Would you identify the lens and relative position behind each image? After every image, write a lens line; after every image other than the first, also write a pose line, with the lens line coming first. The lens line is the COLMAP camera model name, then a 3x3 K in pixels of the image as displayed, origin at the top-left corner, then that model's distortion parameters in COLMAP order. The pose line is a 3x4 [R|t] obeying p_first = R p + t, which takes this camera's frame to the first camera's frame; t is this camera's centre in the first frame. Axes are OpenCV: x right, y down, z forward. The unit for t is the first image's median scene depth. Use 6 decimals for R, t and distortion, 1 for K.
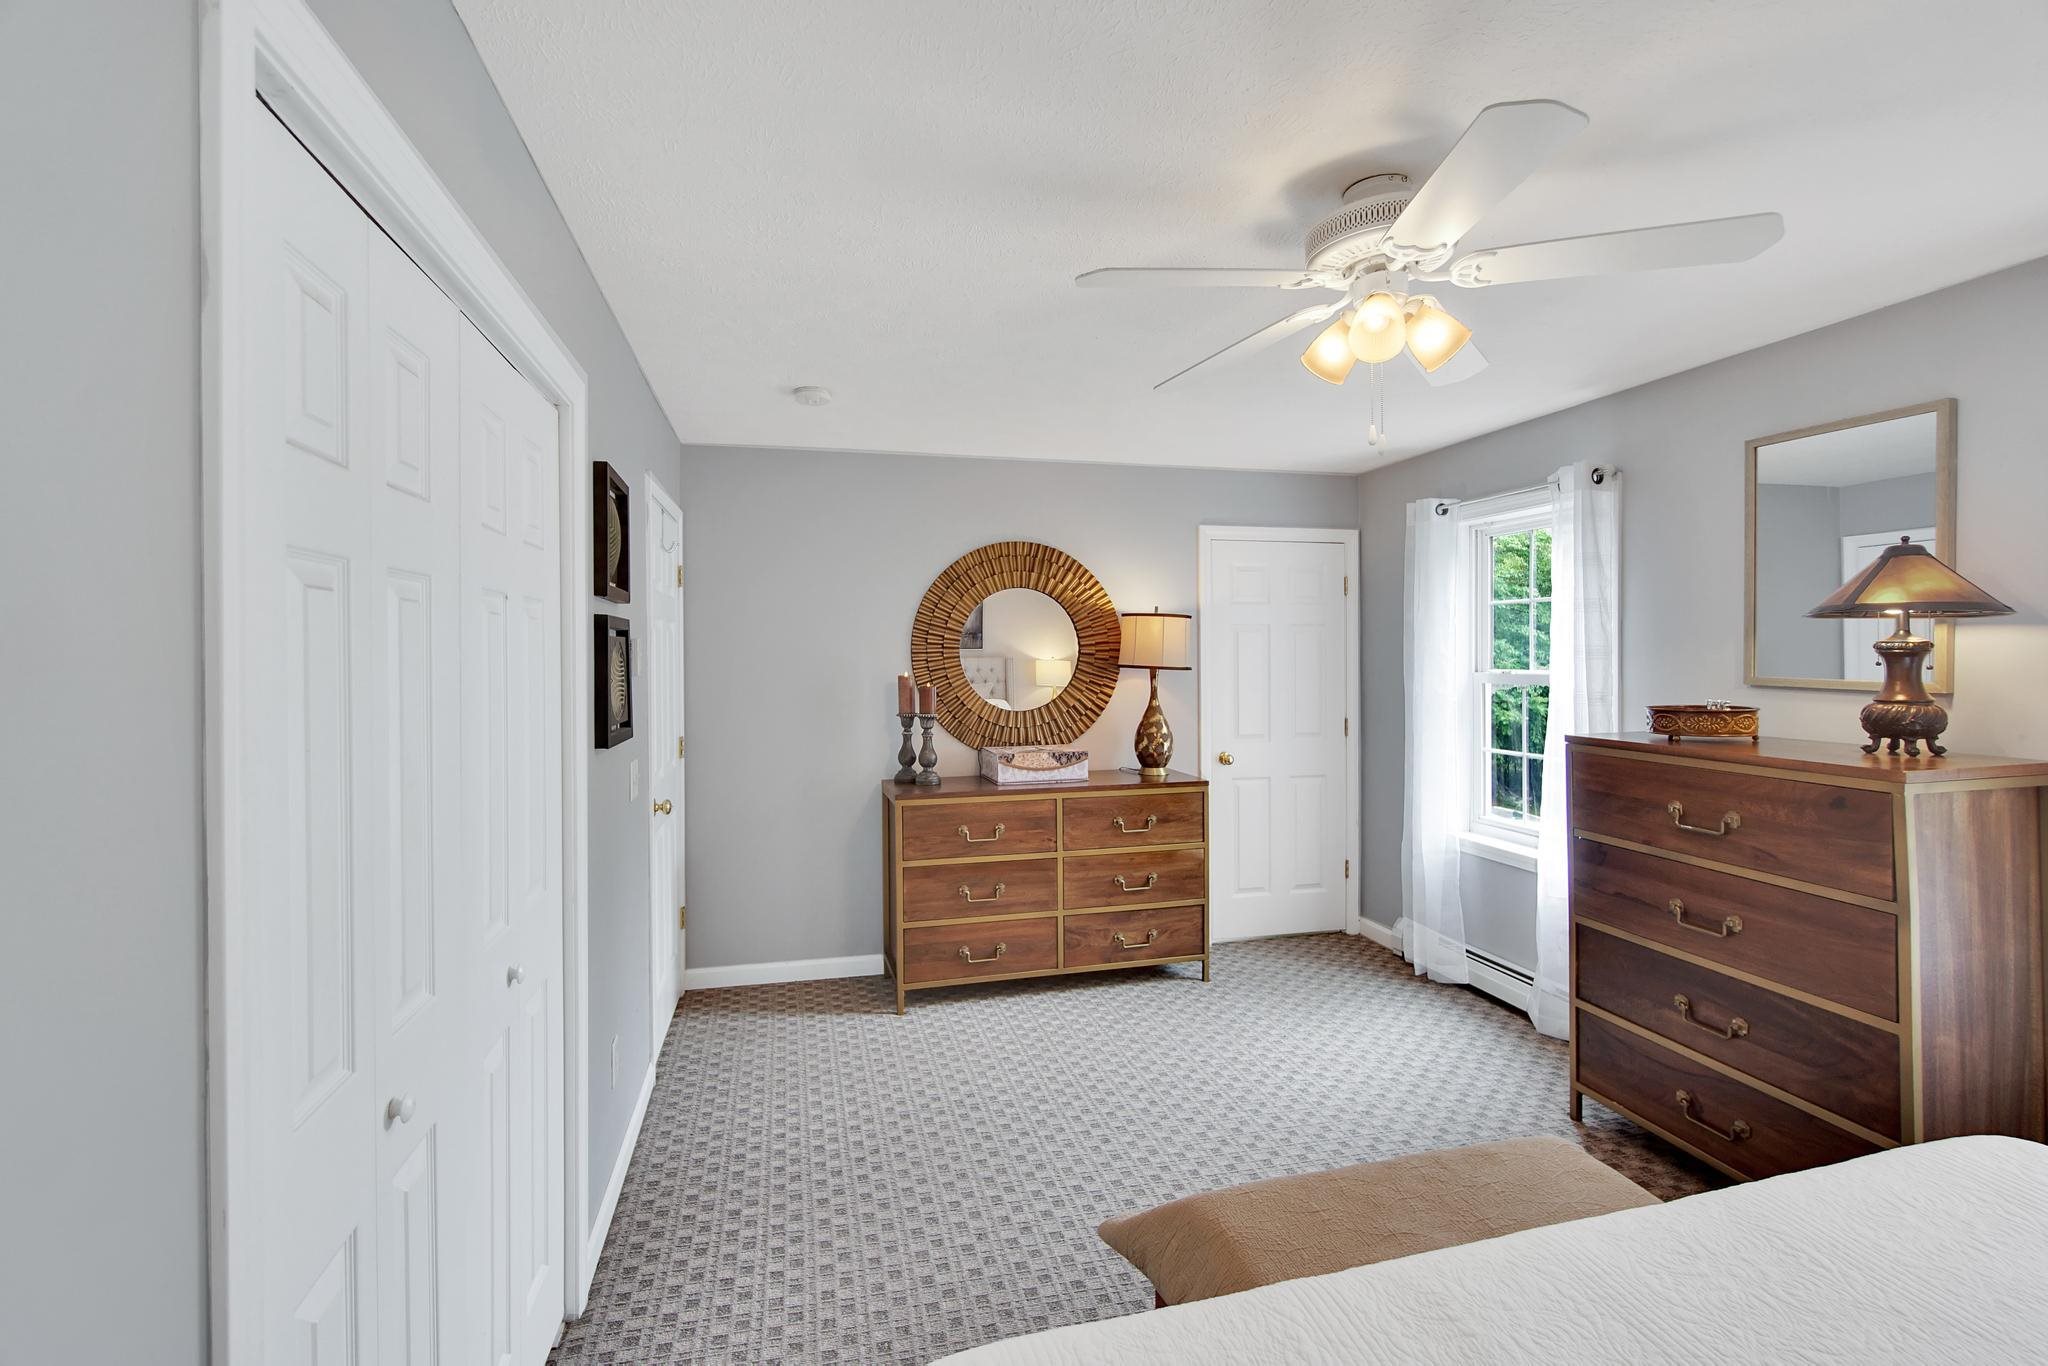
lens RADIAL K [[901.4, 0, 1012.0], [0, 901.4, 656.2], [0, 0, 1]] dist [0.002708, -0.000016]
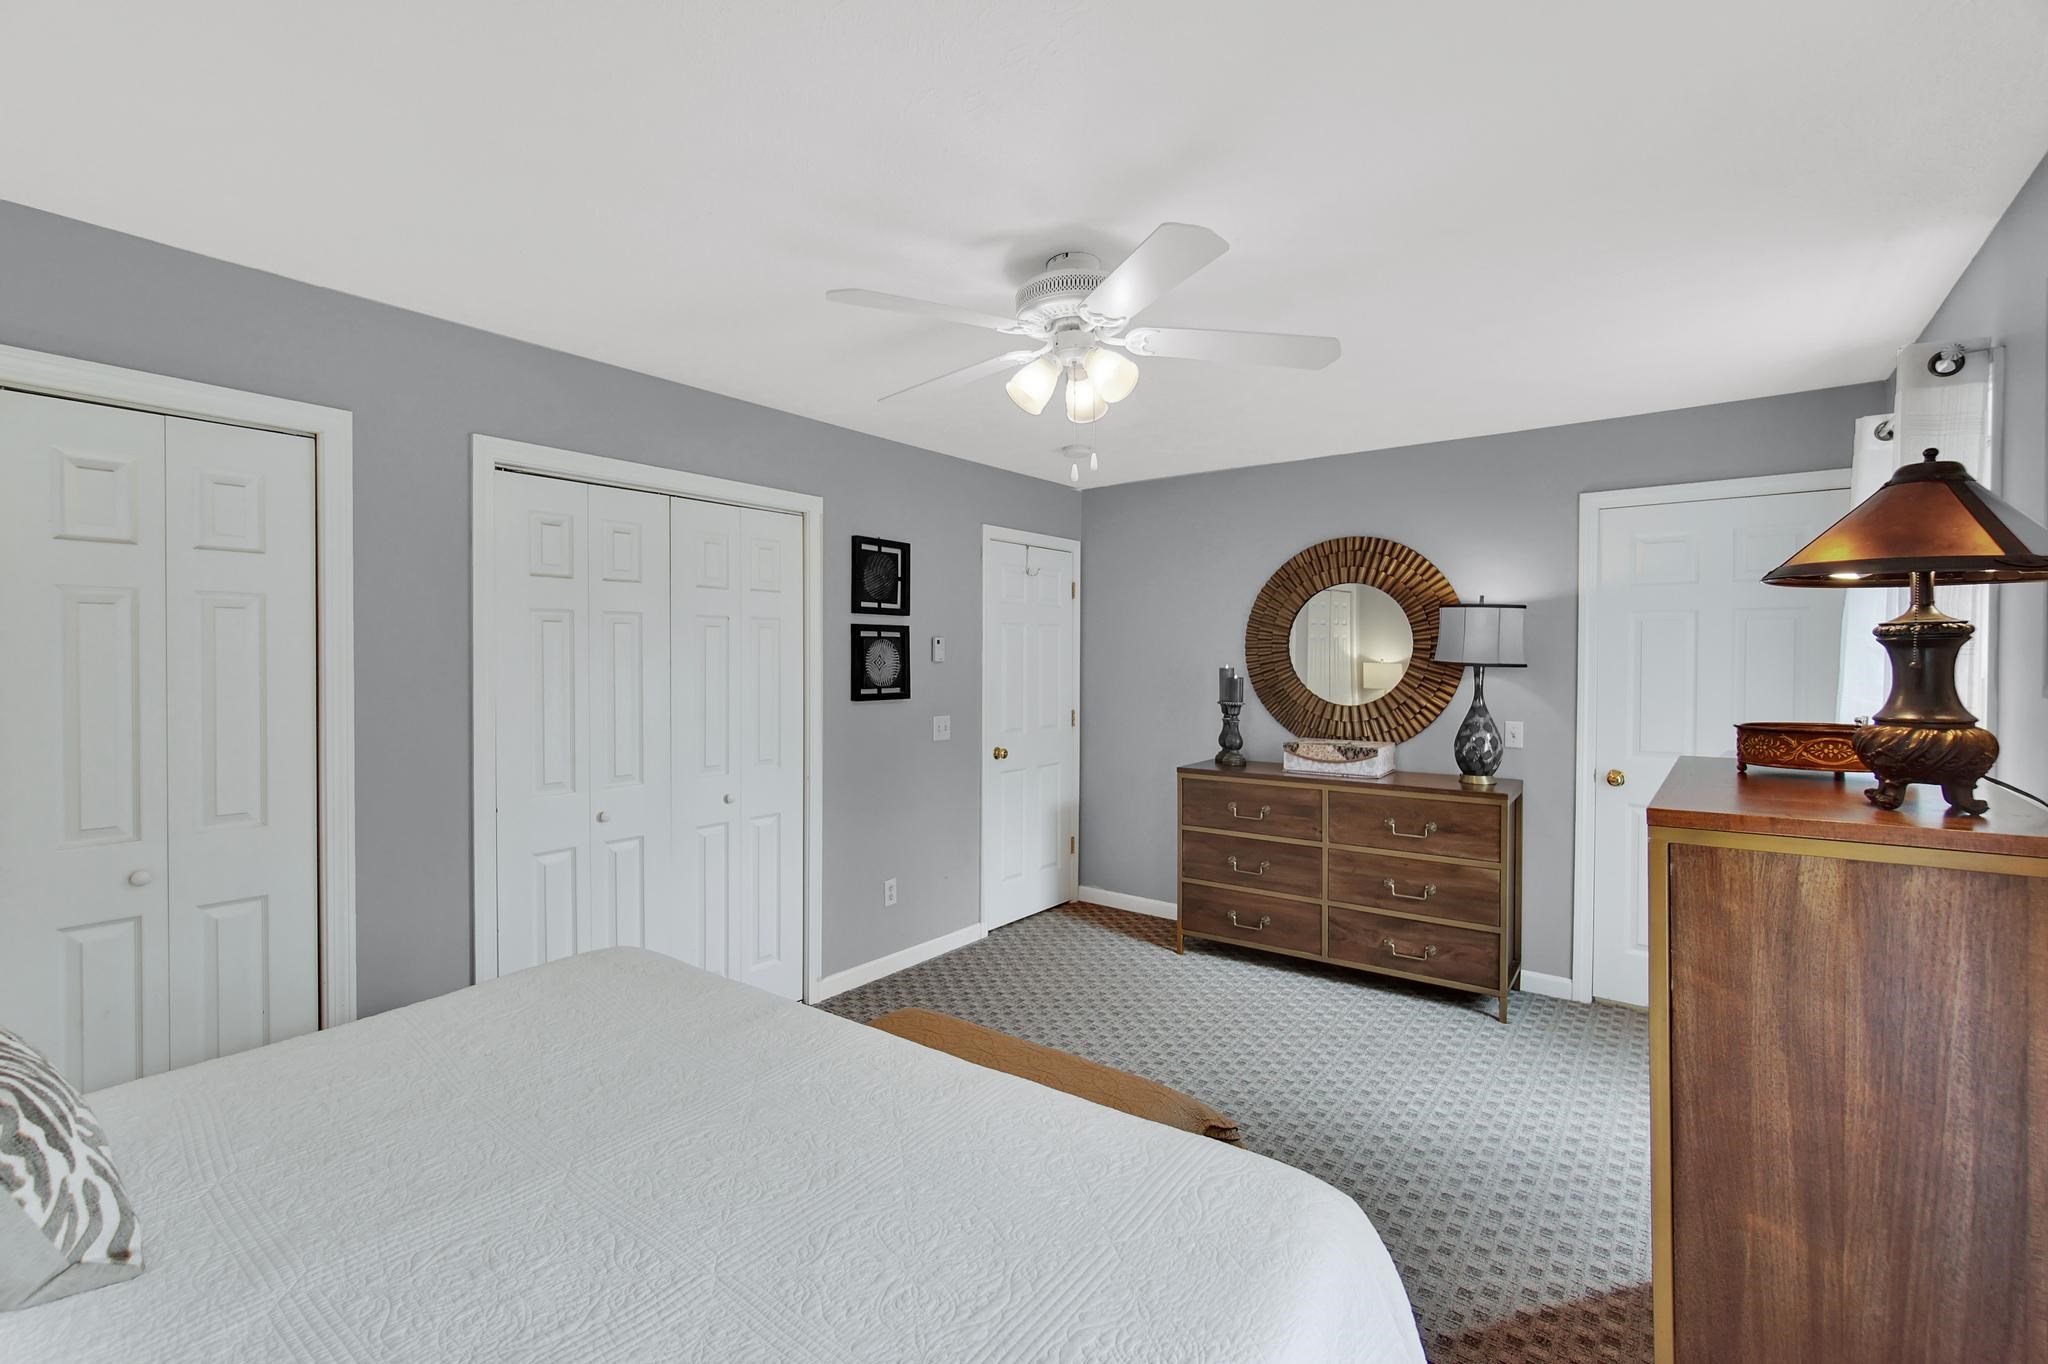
lens RADIAL K [[901.4, 0, 1012.6], [0, 901.4, 671.9], [0, 0, 1]] dist [0.002708, -0.000016]
pose [[0.633335, 0.020593, -0.773604, 0.596100], [-0.006296, 0.999750, 0.021459, 0.004182], [0.773852, -0.008720, 0.633306, 0.079729]]
